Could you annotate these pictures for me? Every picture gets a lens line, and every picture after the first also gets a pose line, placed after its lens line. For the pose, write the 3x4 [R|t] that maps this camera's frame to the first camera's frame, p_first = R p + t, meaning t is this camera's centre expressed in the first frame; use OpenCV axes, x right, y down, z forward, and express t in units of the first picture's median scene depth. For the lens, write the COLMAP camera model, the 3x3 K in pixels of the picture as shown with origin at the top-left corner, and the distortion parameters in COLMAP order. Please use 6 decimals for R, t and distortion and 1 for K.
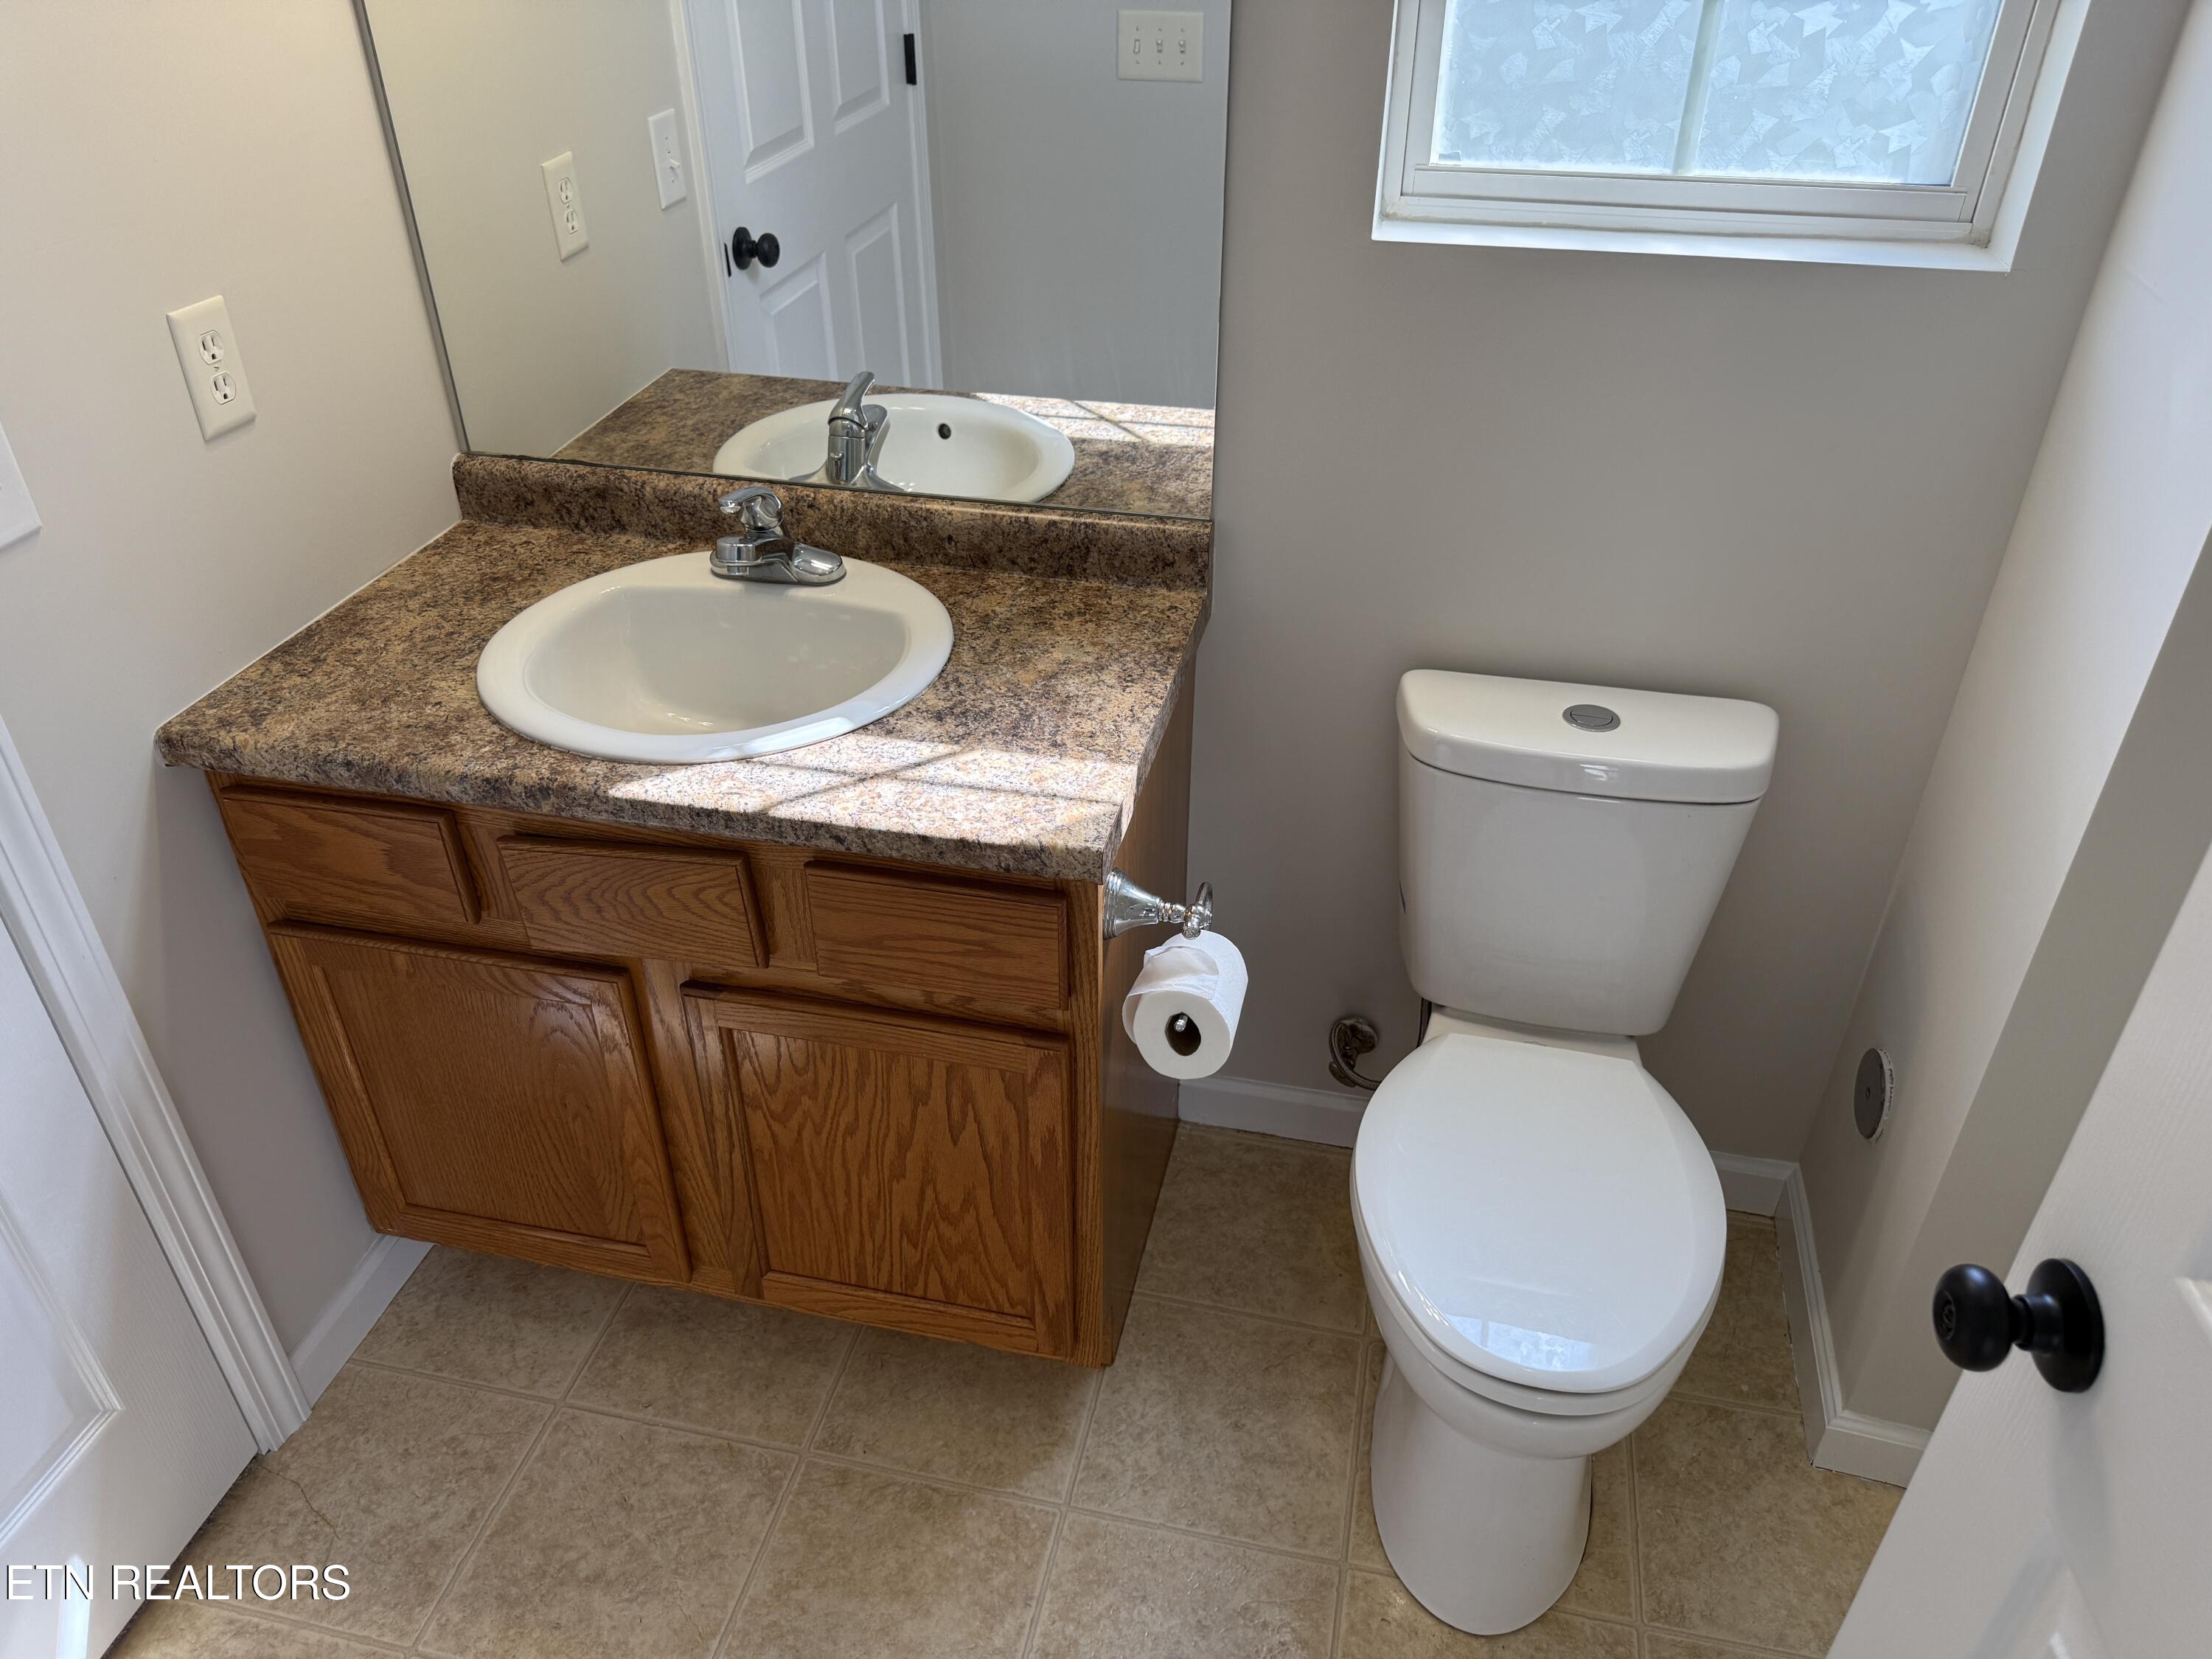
lens RADIAL K [[1569.3, 0, 1146.3], [0, 1569.3, 833.5], [0, 0, 1]] dist [0.049780, -0.075631]
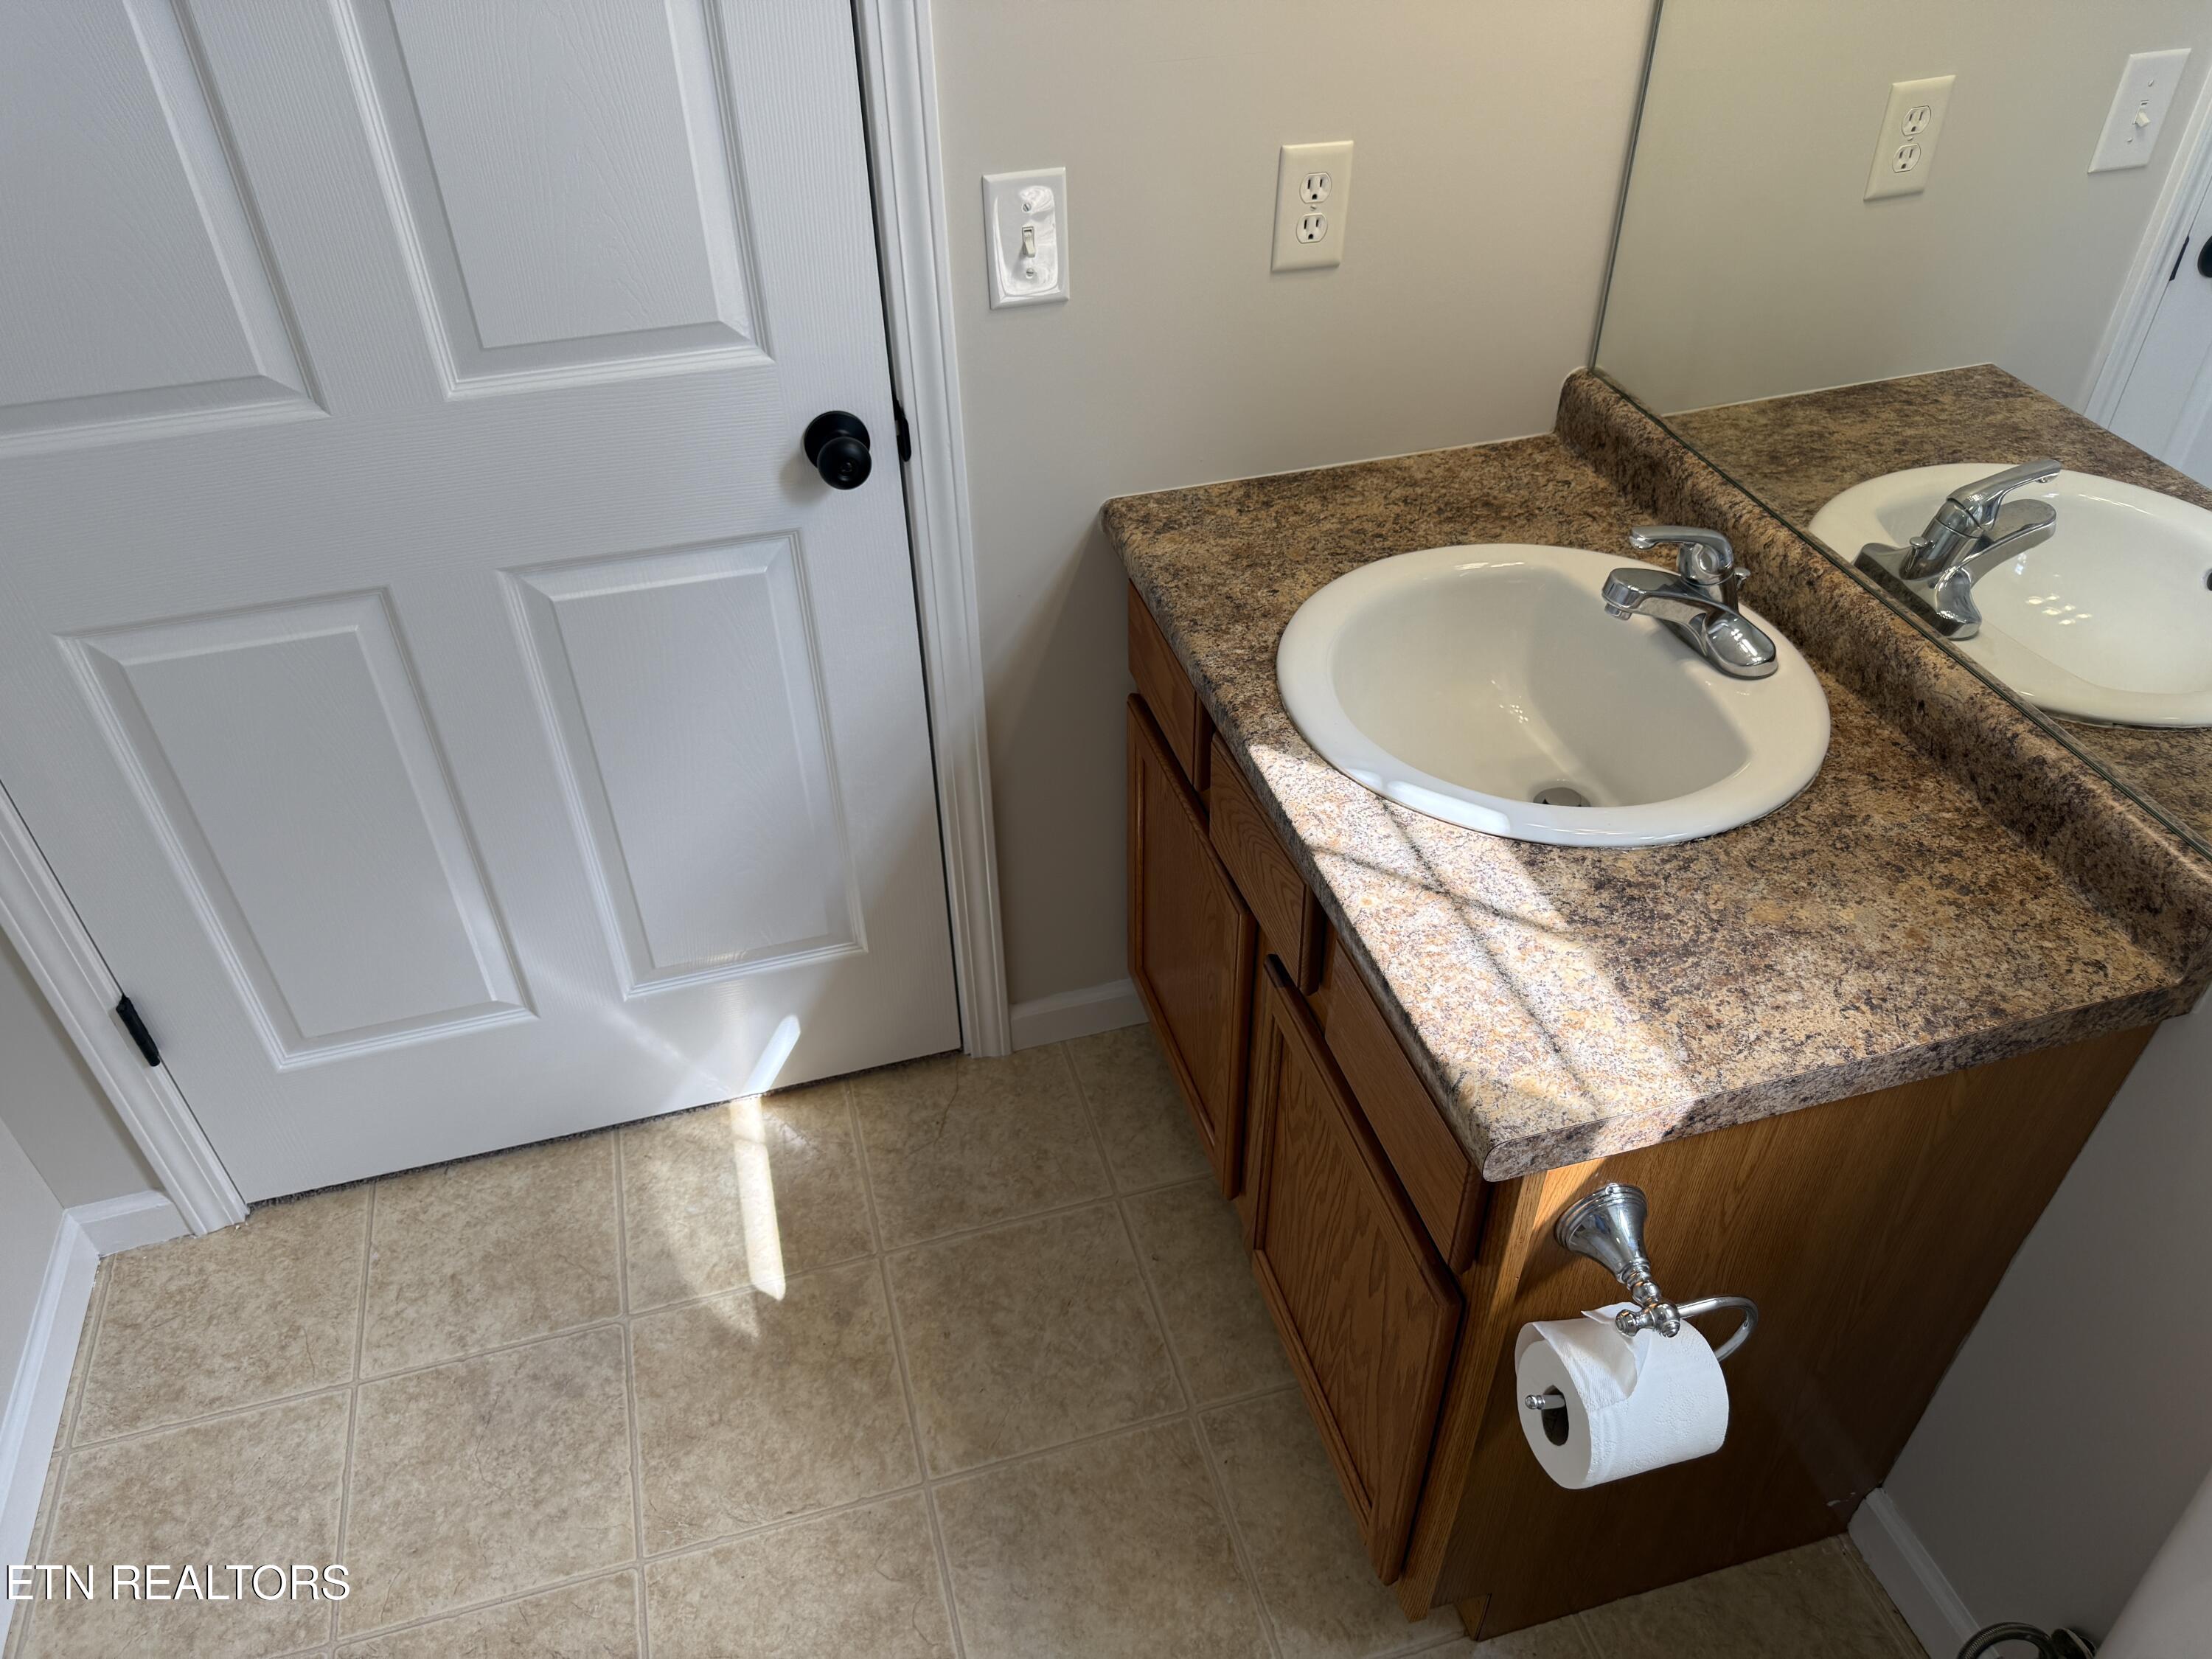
lens RADIAL K [[1569.3, 0, 1084.2], [0, 1569.3, 853.0], [0, 0, 1]] dist [0.049780, -0.075631]
pose [[0.458289, 0.560006, -0.690191, 0.257769], [-0.479738, 0.809564, 0.338315, -0.208208], [0.748213, 0.176065, 0.639671, 0.274203]]
